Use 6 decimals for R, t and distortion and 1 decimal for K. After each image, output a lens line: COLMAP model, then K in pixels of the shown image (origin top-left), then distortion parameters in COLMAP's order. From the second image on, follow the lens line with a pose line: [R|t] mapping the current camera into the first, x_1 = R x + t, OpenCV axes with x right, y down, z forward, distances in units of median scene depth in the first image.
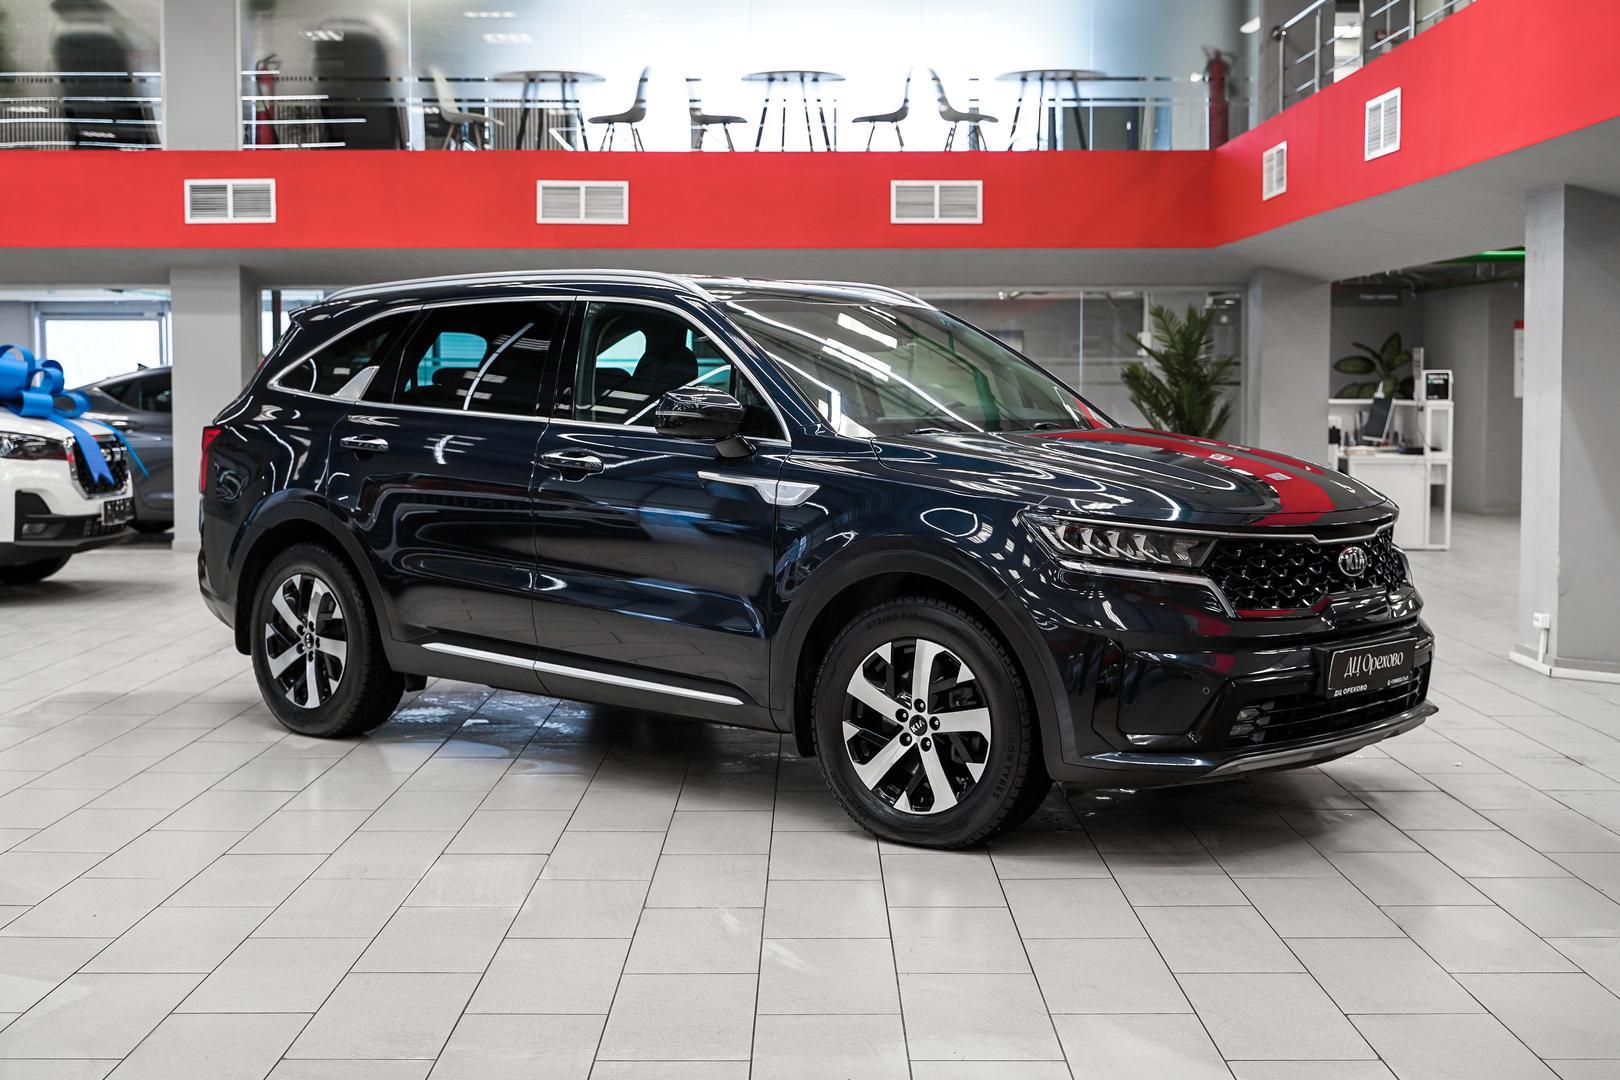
lens RADIAL K [[2057.4, 0, 800.5], [0, 2057.4, 529.5], [0, 0, 1]] dist [0.004156, 0.010261]
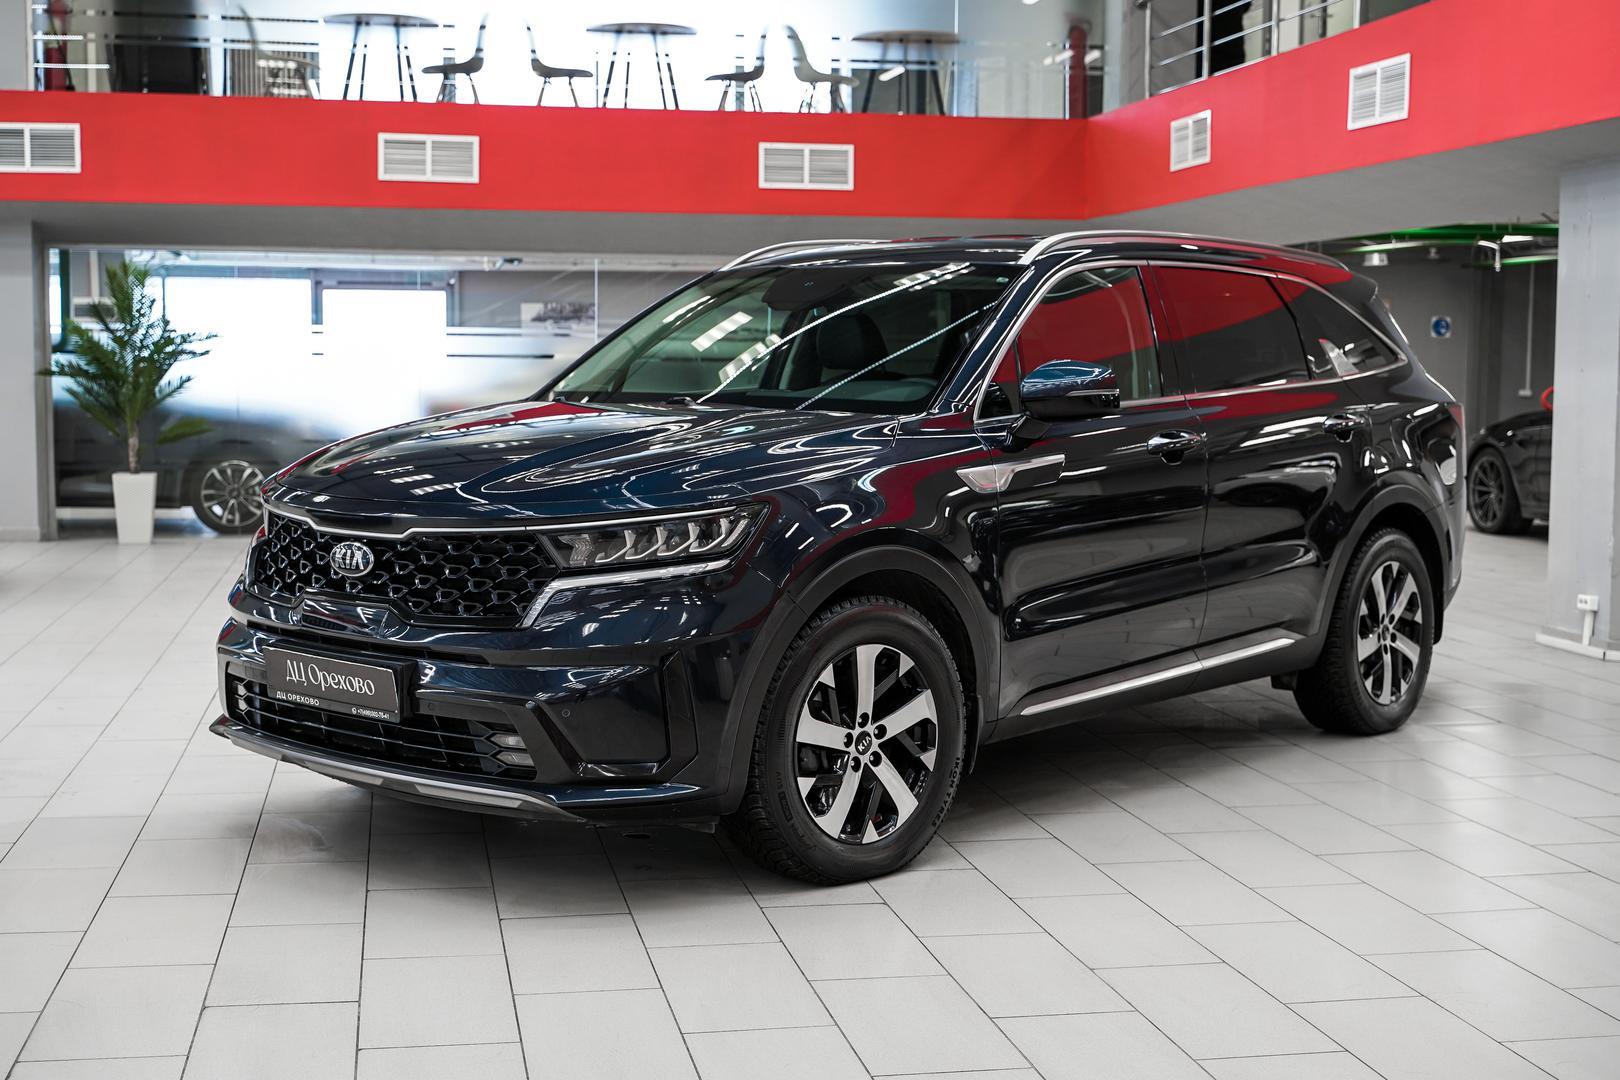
lens RADIAL K [[2056.4, 0, 758.6], [0, 2056.4, 542.5], [0, 0, 1]] dist [0.010767, -0.027671]
pose [[0.984188, -0.010016, 0.176843, -0.120321], [0.006860, 0.999806, 0.018449, -0.003074], [-0.176994, -0.016945, 0.984066, 0.063558]]
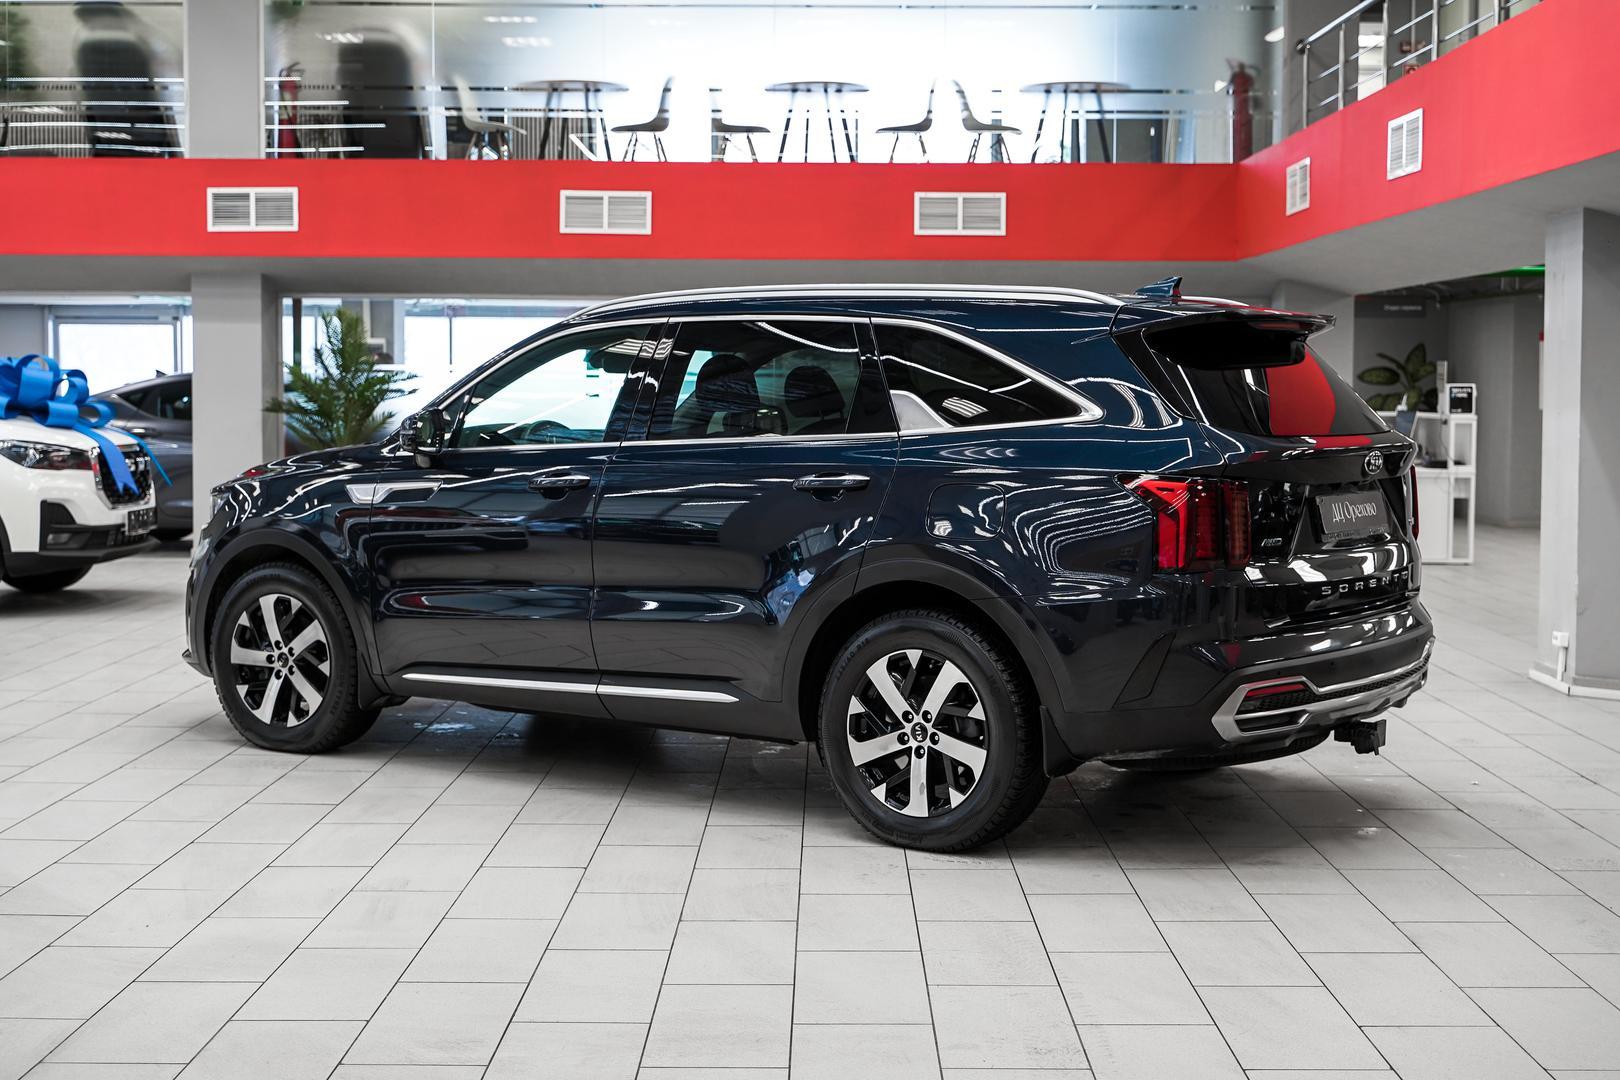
lens RADIAL K [[2099.2, 0, 819.7], [0, 2099.2, 514.4], [0, 0, 1]] dist [0.007512, 0.000074]
pose [[0.999987, 0.004742, 0.001804, -0.003026], [-0.004725, 0.999945, -0.009311, -0.003274], [-0.001848, 0.009303, 0.999955, -0.017410]]
